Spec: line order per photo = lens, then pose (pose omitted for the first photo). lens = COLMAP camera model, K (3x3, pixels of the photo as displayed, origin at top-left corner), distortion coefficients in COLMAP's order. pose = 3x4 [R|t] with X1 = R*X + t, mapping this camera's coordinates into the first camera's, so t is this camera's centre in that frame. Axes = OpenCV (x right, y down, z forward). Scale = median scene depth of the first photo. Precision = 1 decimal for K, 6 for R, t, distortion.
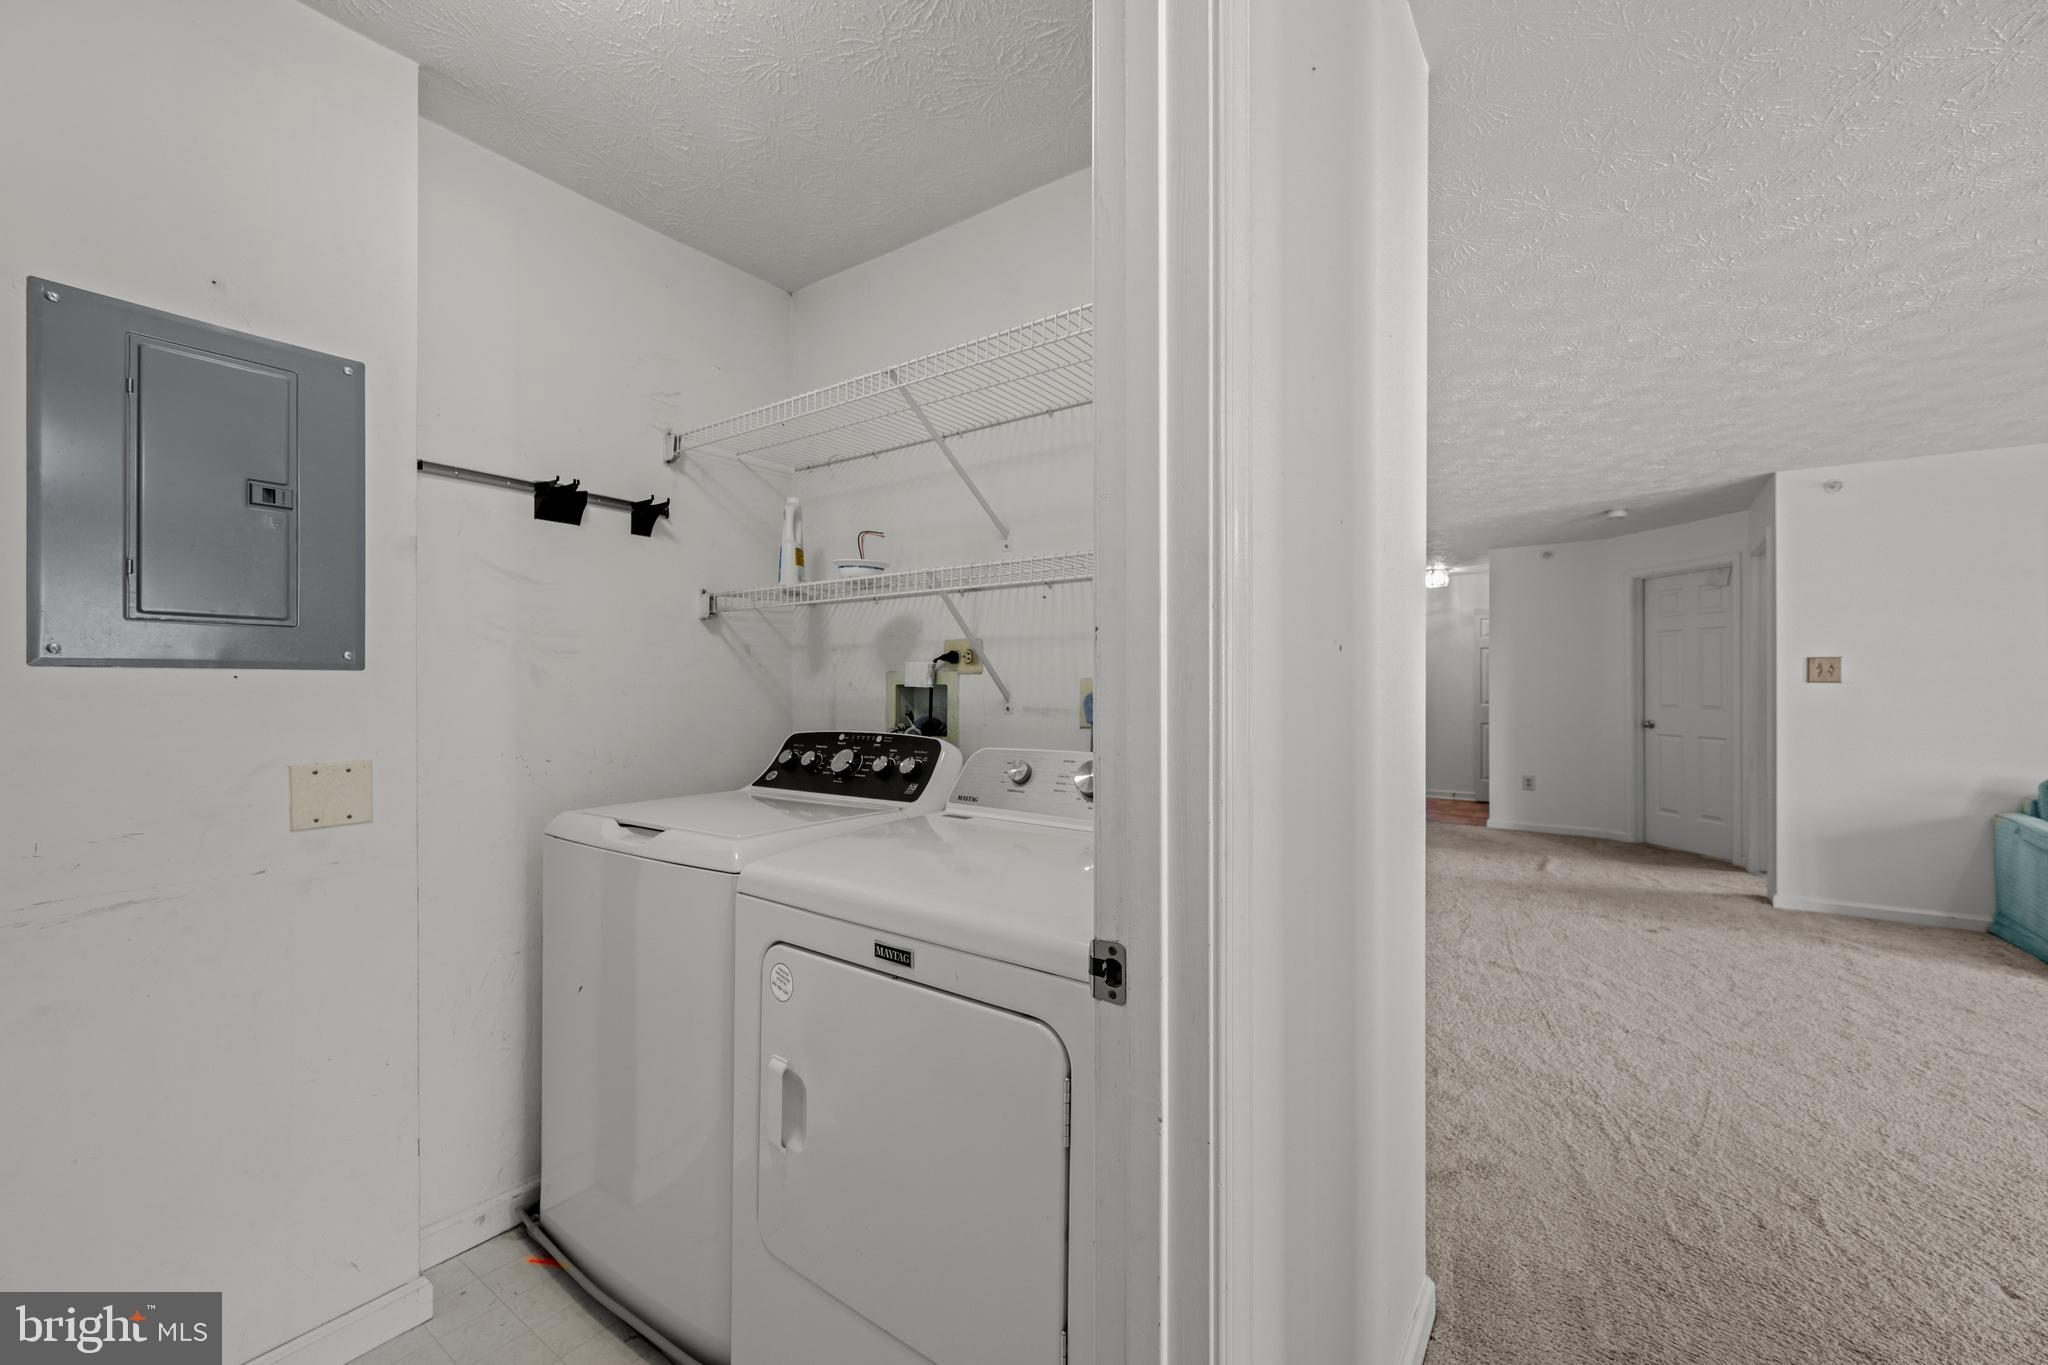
lens RADIAL K [[805.6, 0, 1026.2], [0, 805.6, 691.9], [0, 0, 1]] dist [0.001189, 0.000040]
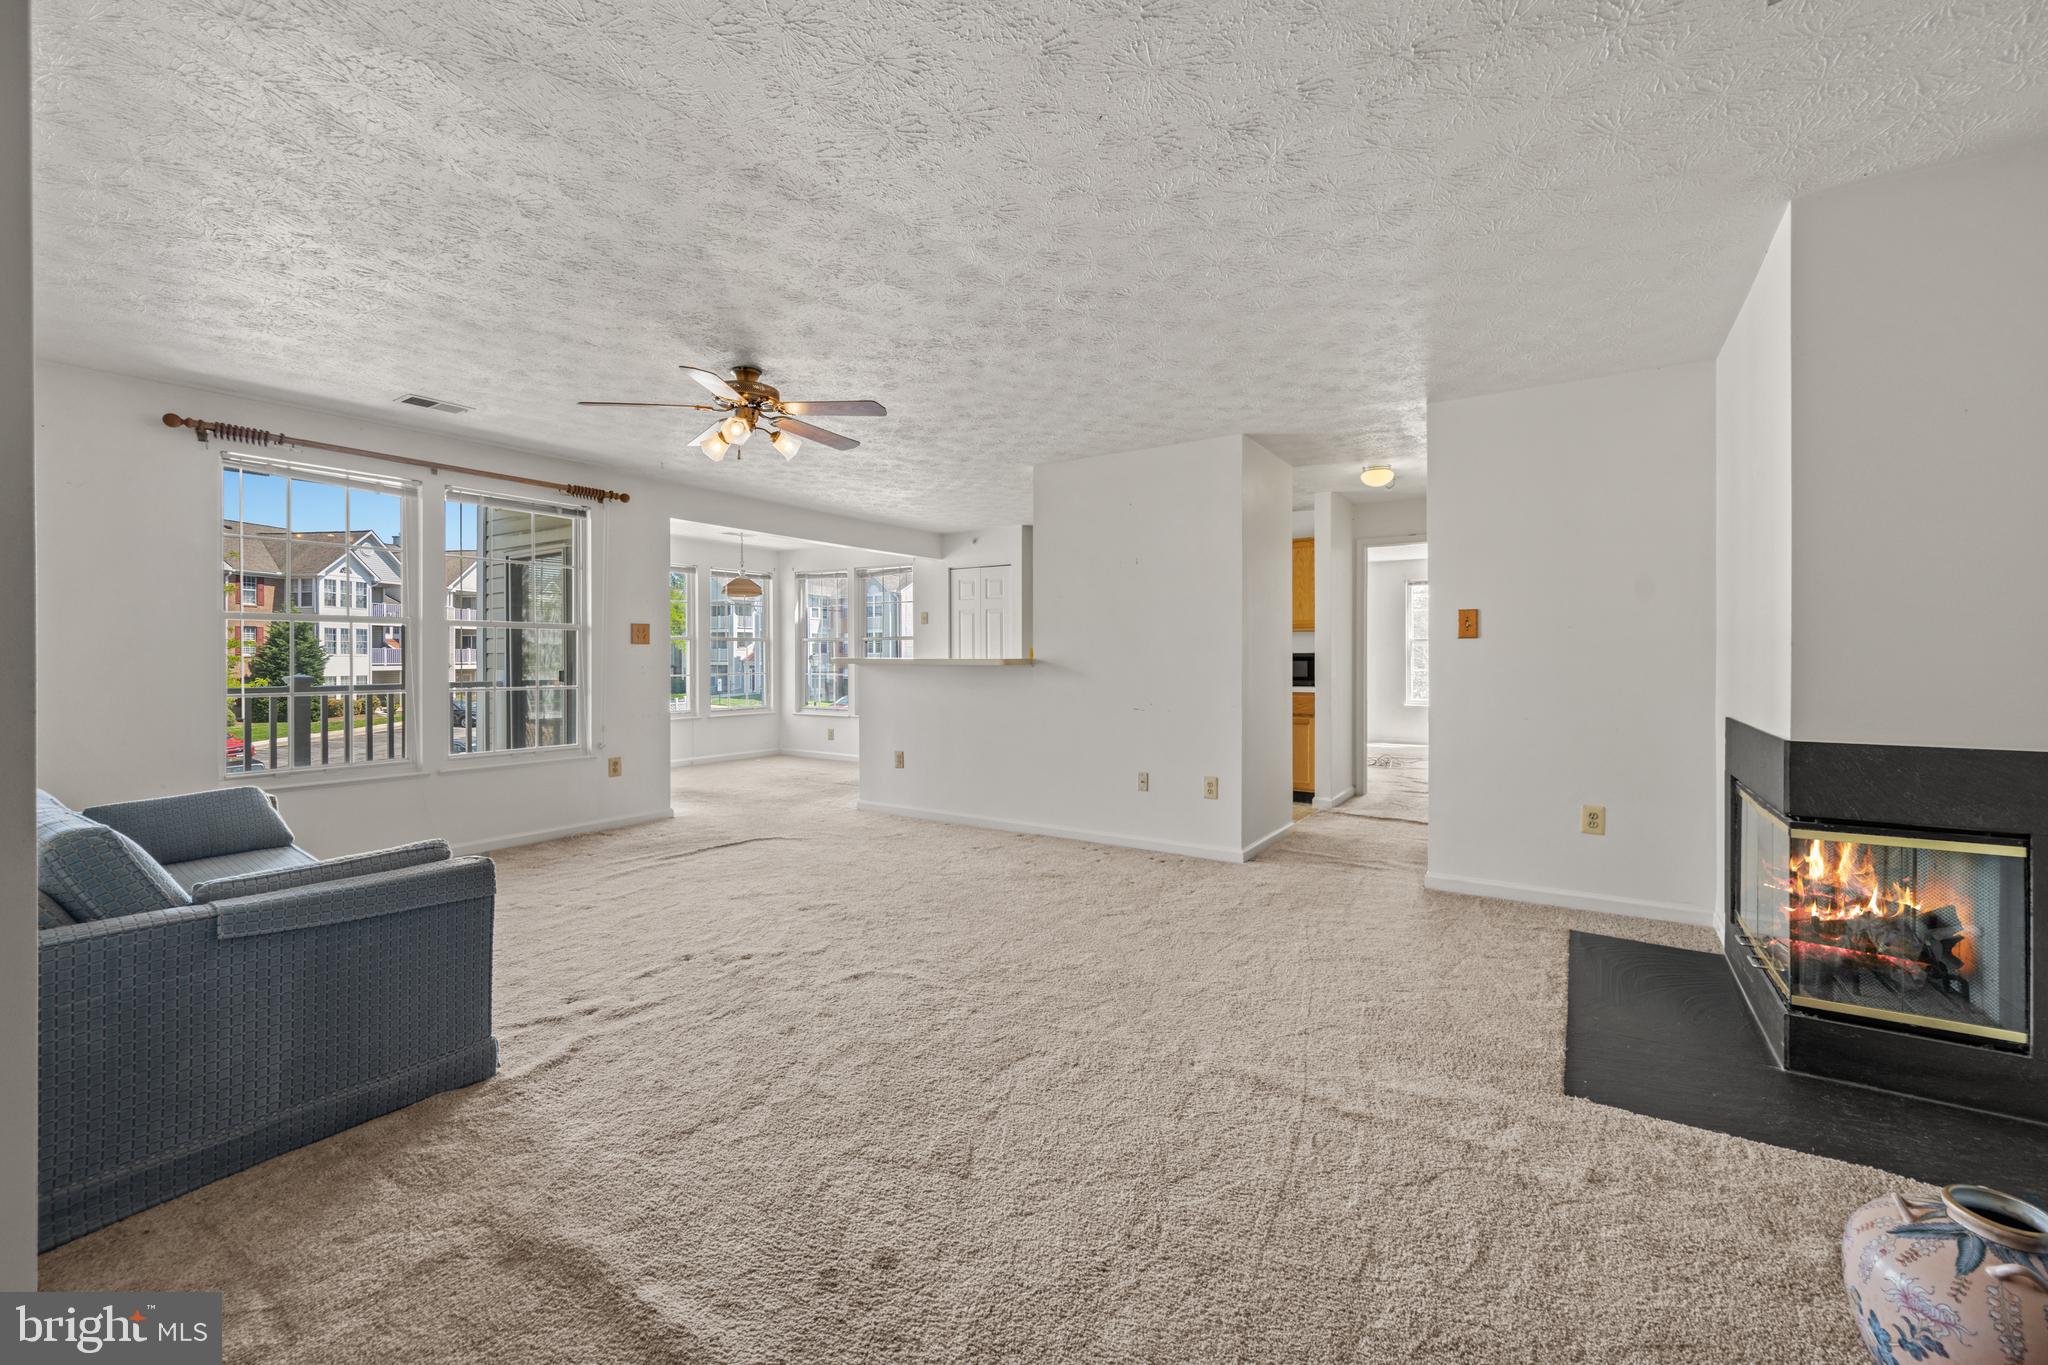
lens RADIAL K [[829.4, 0, 1026.4], [0, 829.4, 660.0], [0, 0, 1]] dist [0.000728, -0.000114]
pose [[-0.999570, -0.001110, -0.029317, 0.651683], [-0.001476, 0.999921, 0.012459, 0.005818], [0.029301, 0.012497, -0.999493, 1.264944]]
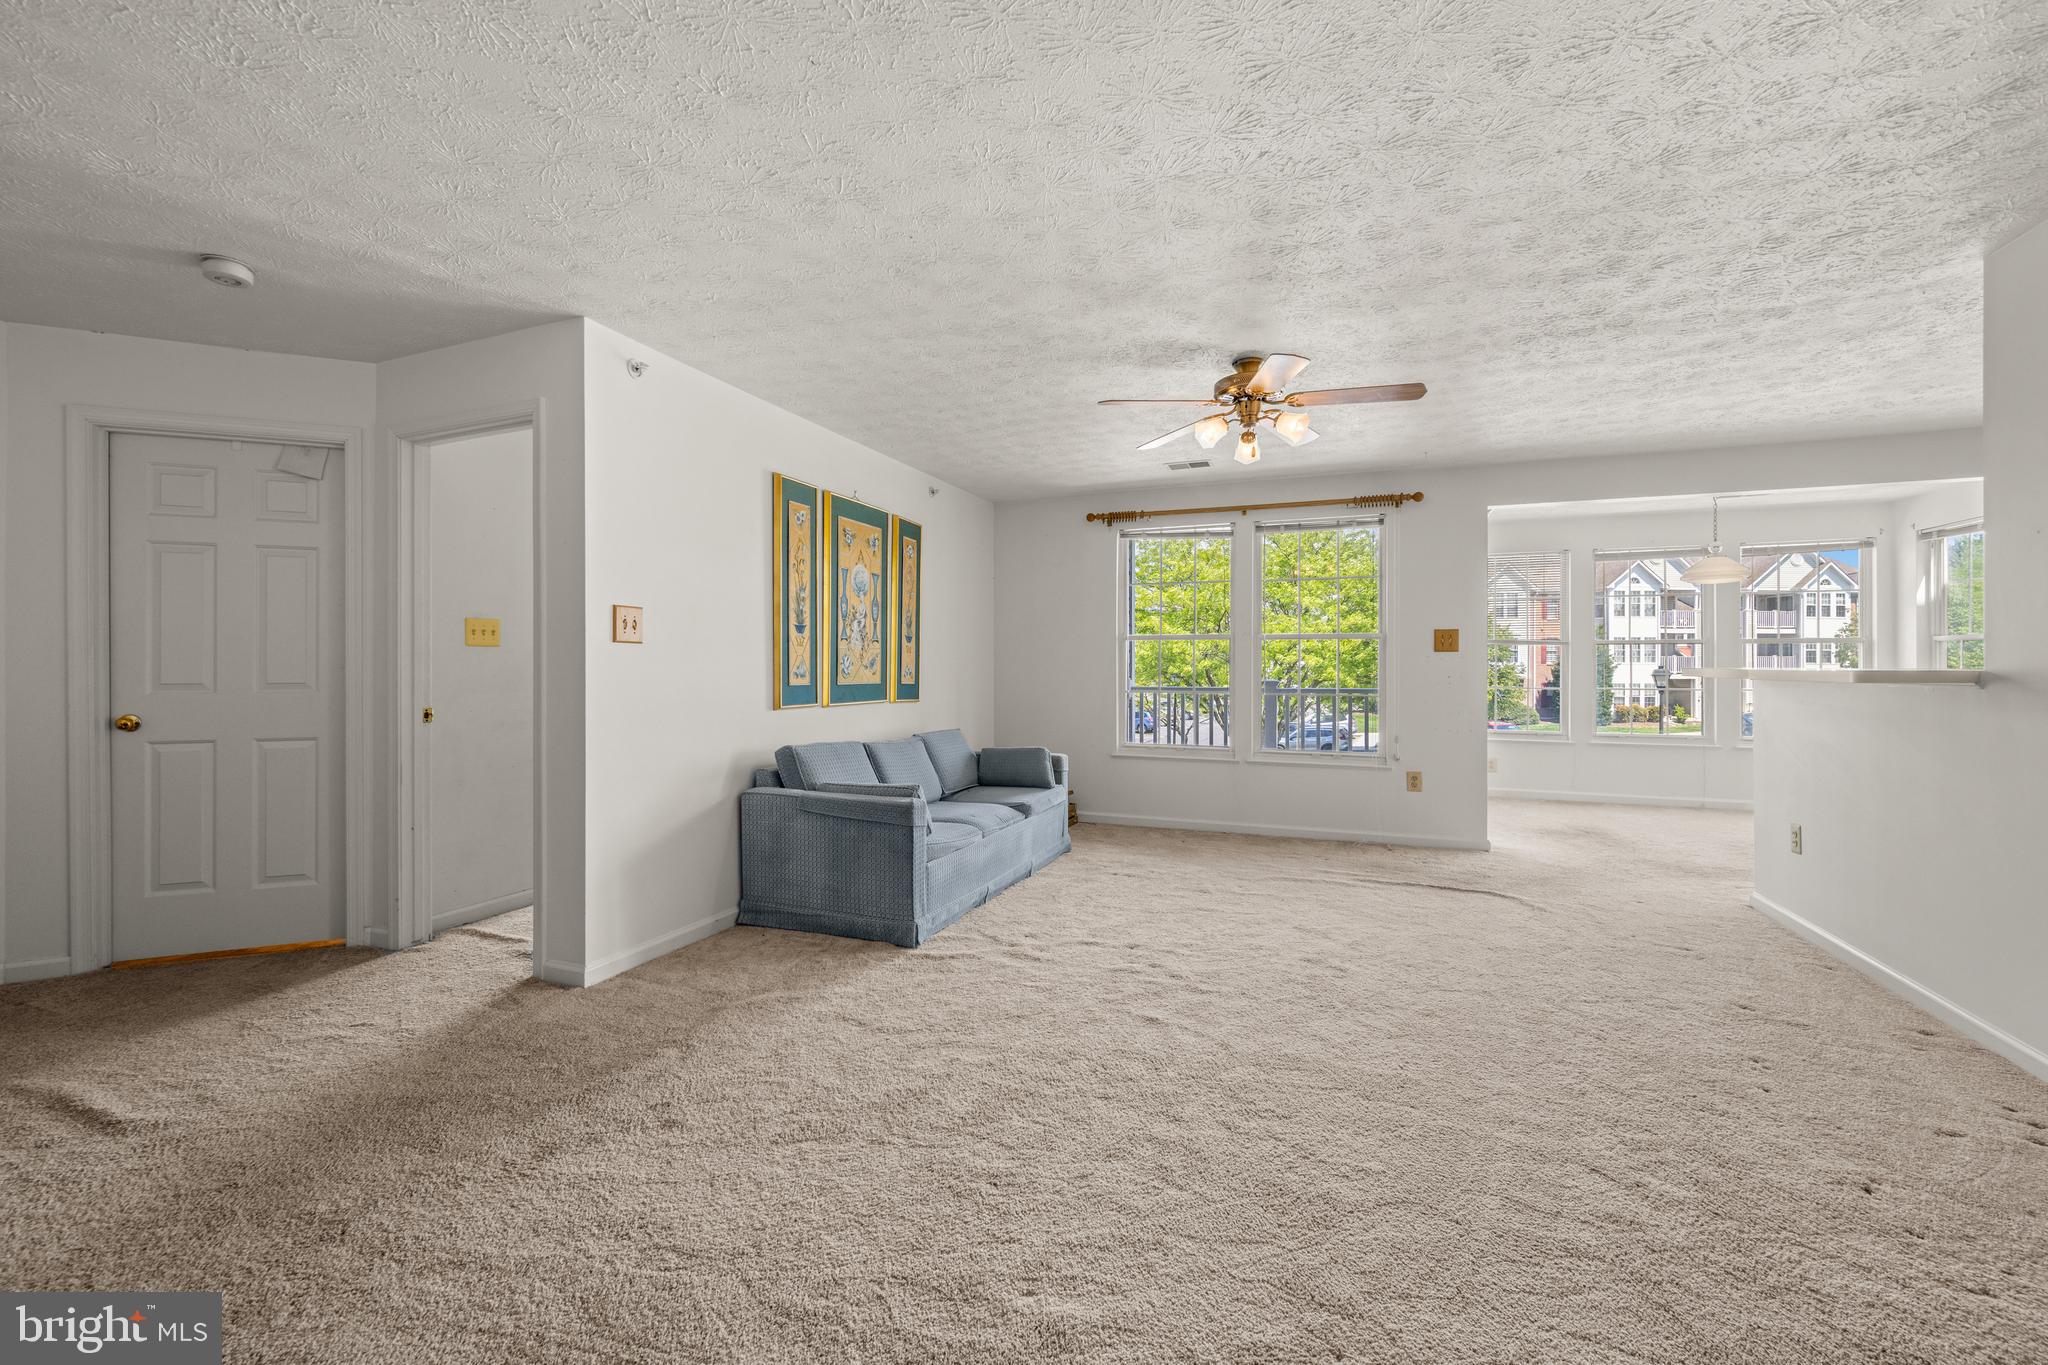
lens RADIAL K [[837.7, 0, 1014.9], [0, 837.7, 670.3], [0, 0, 1]] dist [-0.000237, -0.000076]
pose [[-0.230507, -0.008078, 0.973037, 0.197551], [0.007640, 0.999920, 0.010111, 0.007572], [-0.973041, 0.009765, -0.230426, 0.828917]]
